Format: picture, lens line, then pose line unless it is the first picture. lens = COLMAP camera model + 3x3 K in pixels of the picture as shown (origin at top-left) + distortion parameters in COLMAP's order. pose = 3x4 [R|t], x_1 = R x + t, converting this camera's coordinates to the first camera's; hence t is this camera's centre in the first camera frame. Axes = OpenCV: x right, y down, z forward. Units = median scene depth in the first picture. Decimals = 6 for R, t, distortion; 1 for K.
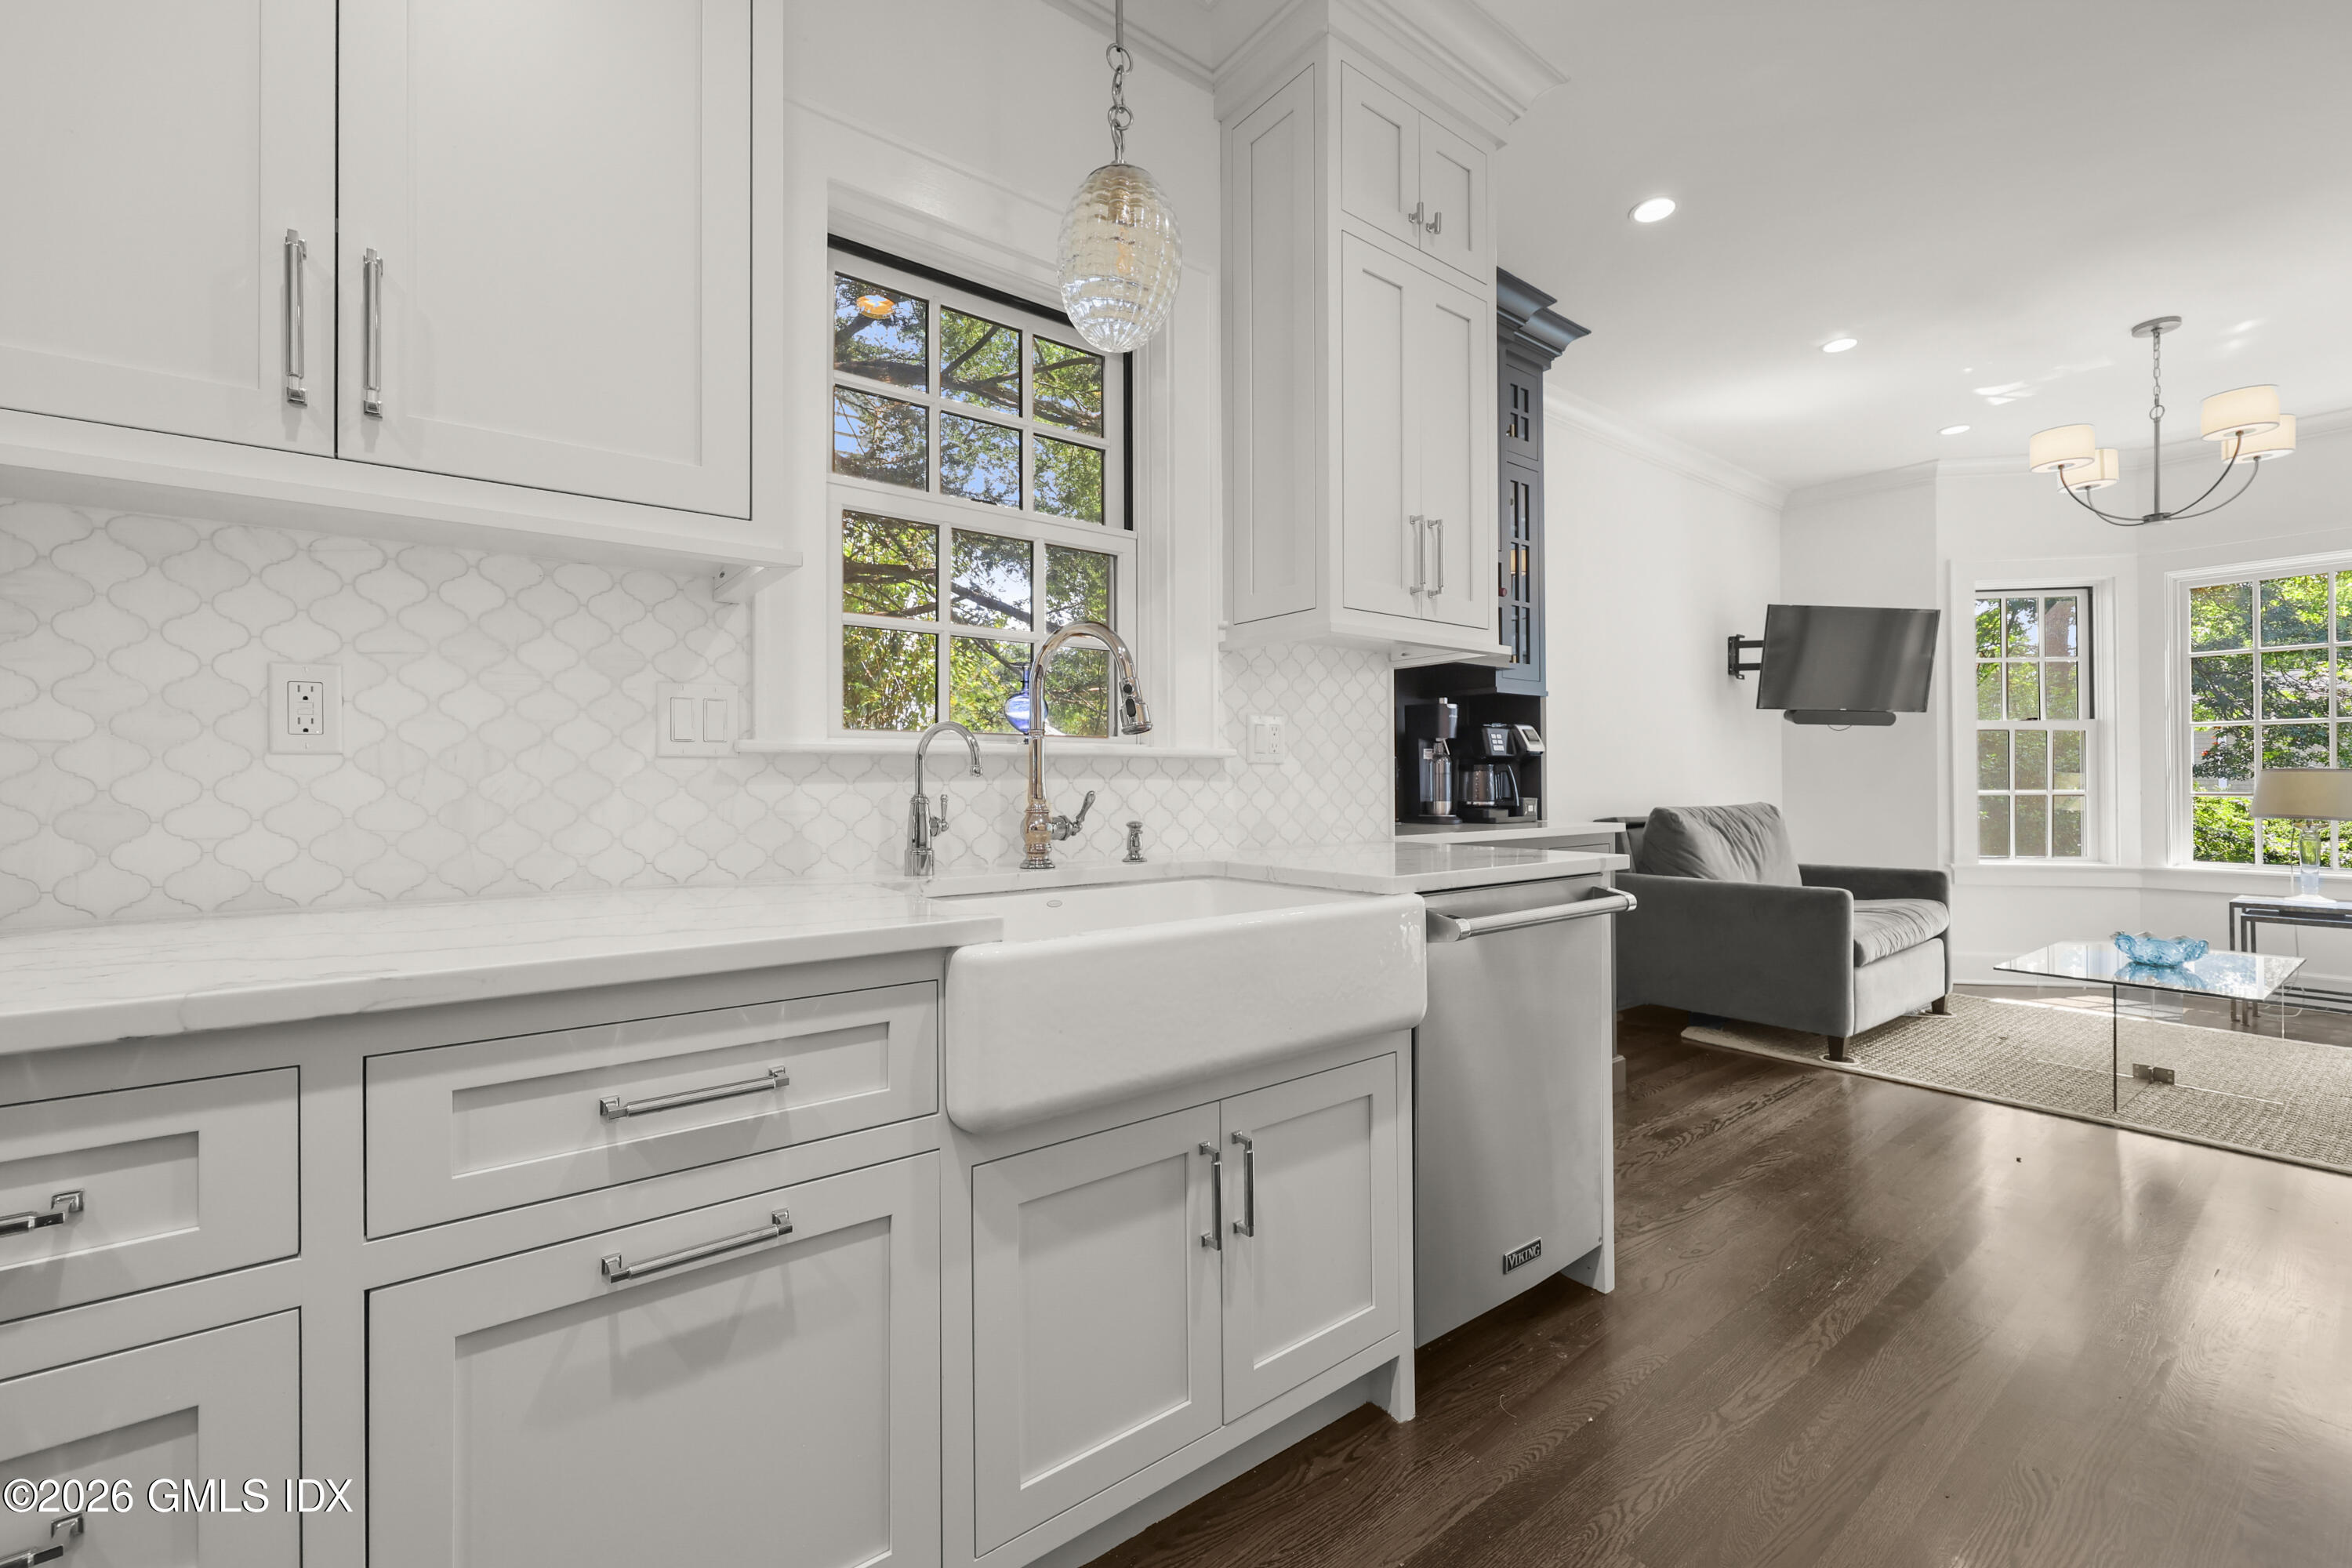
lens RADIAL K [[963.0, 0, 1177.7], [0, 963.0, 774.1], [0, 0, 1]] dist [-0.000389, 0.000122]
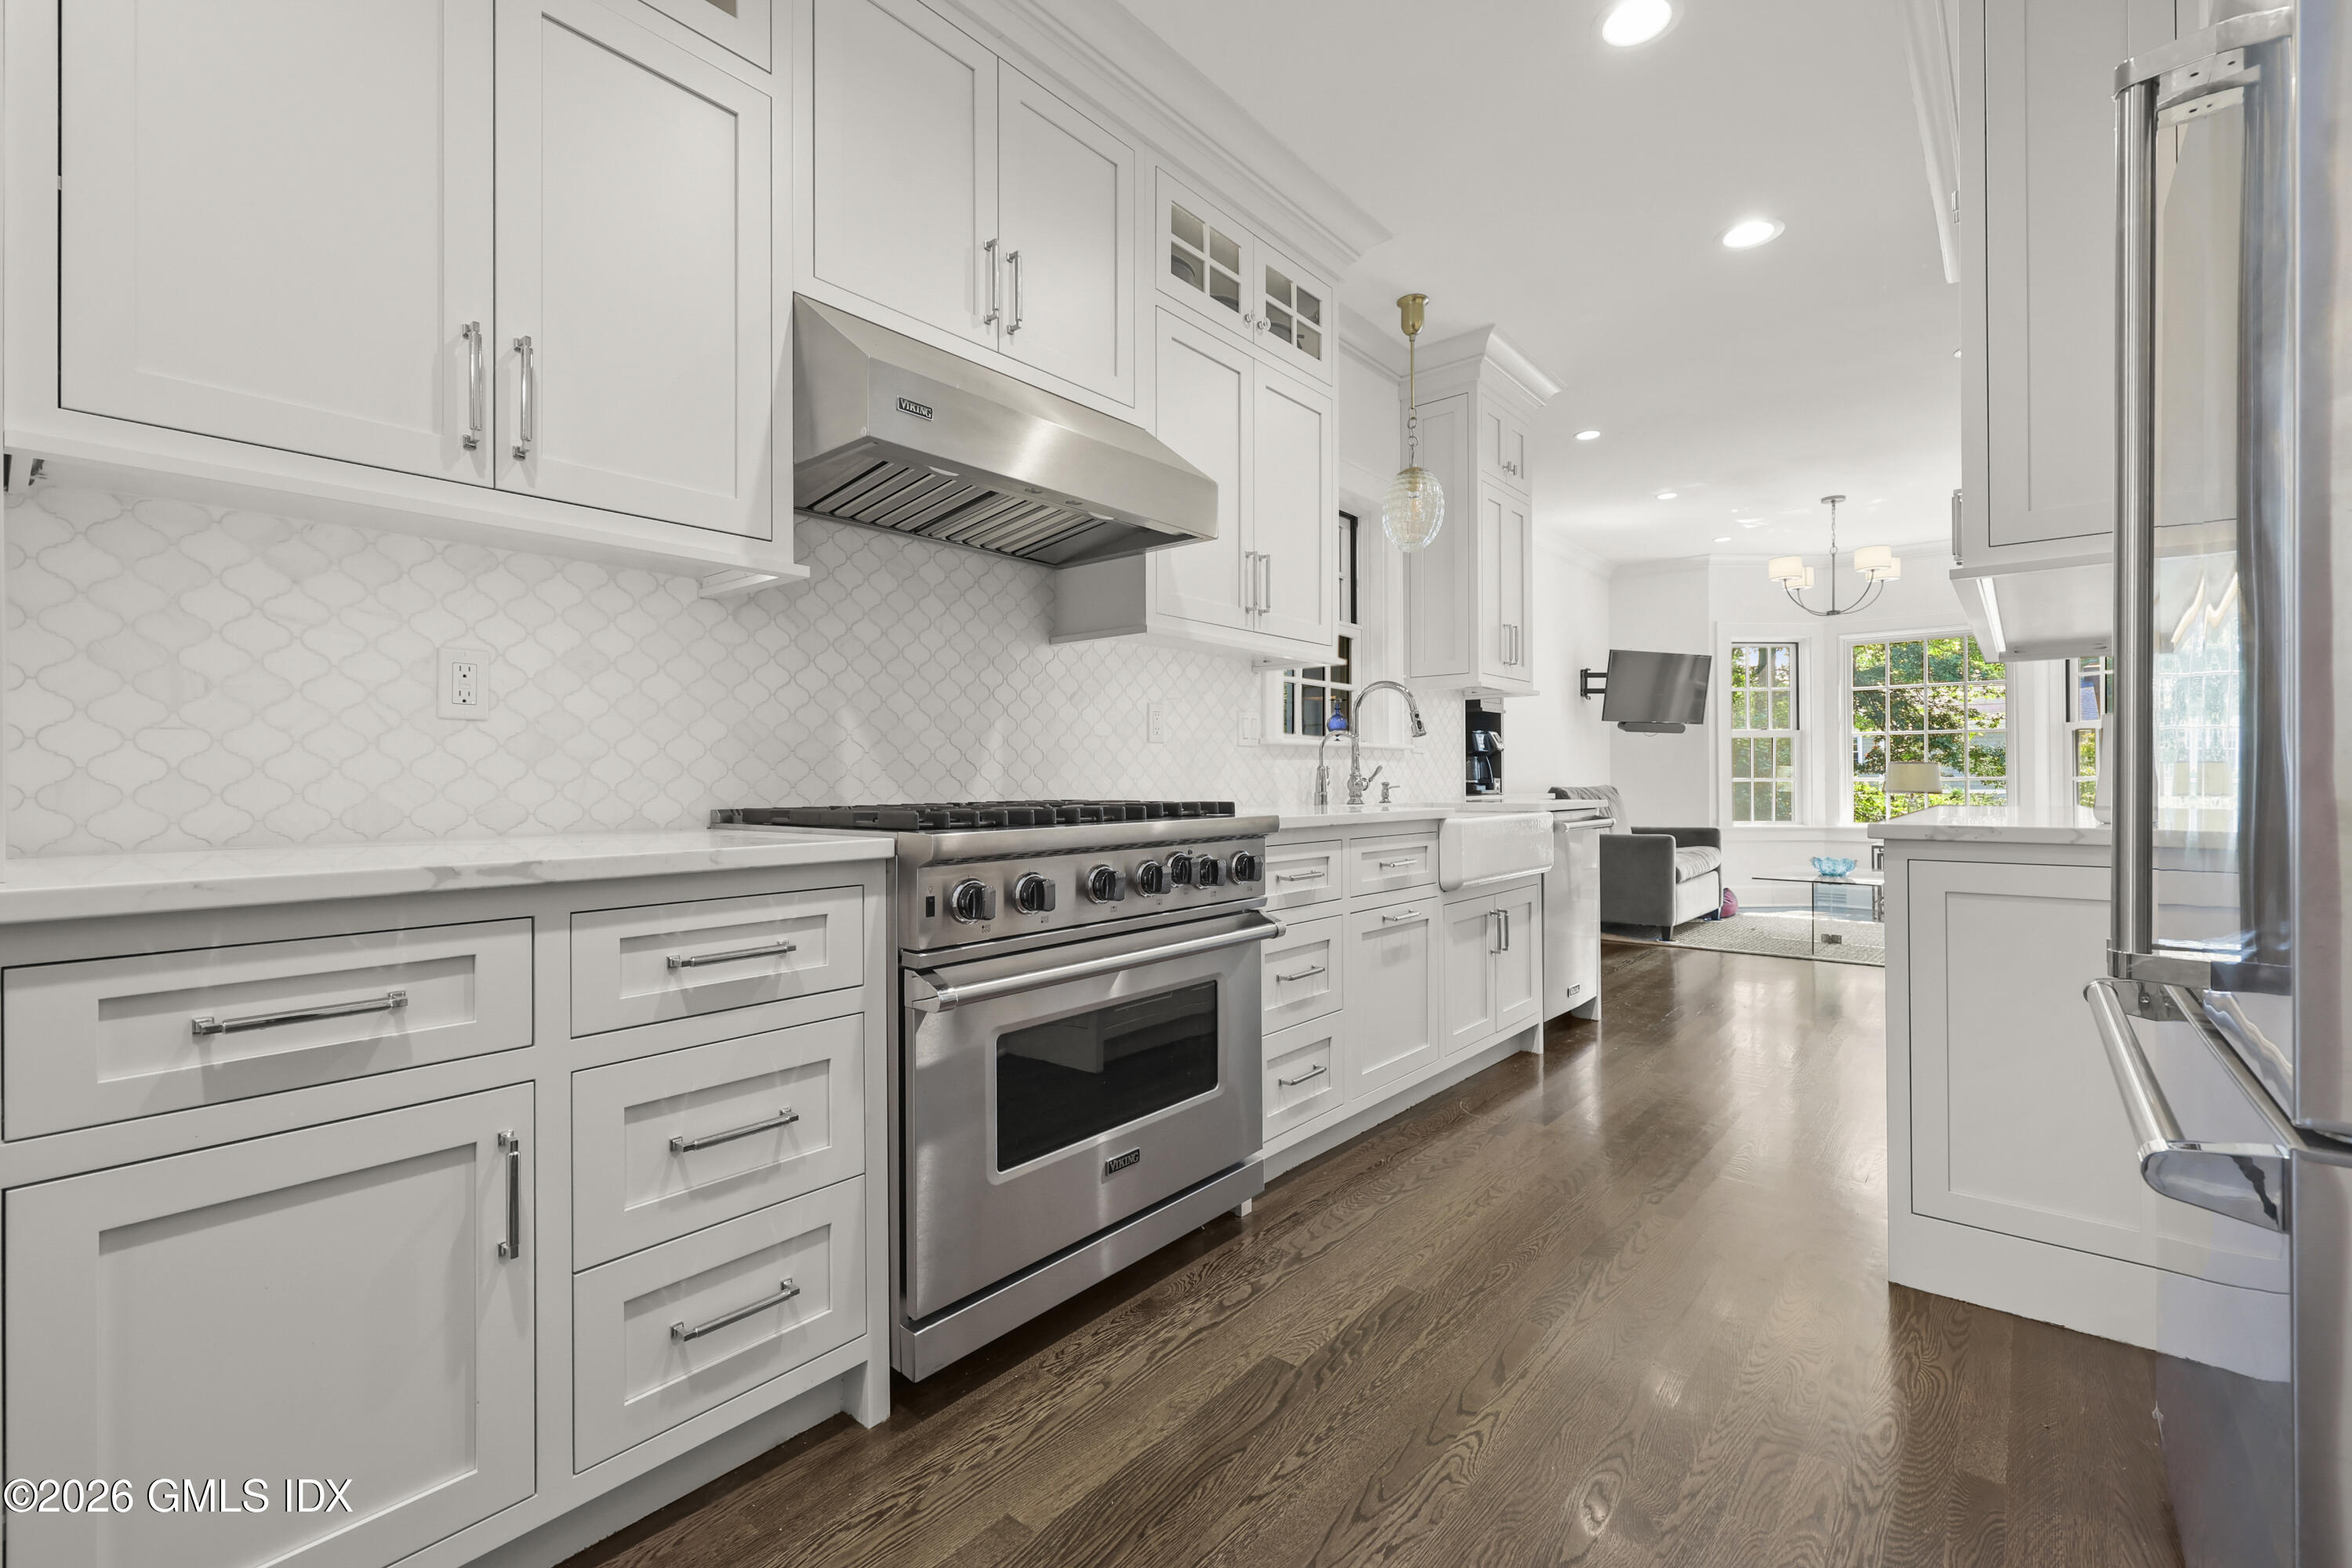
lens RADIAL K [[1000.4, 0, 1175.6], [0, 1000.4, 776.5], [0, 0, 1]] dist [-0.000473, 0.000021]
pose [[0.978084, 0.000084, 0.208211, -0.476662], [-0.000489, 0.999998, 0.001890, 0.018867], [-0.208210, -0.001951, 0.978082, -0.475898]]
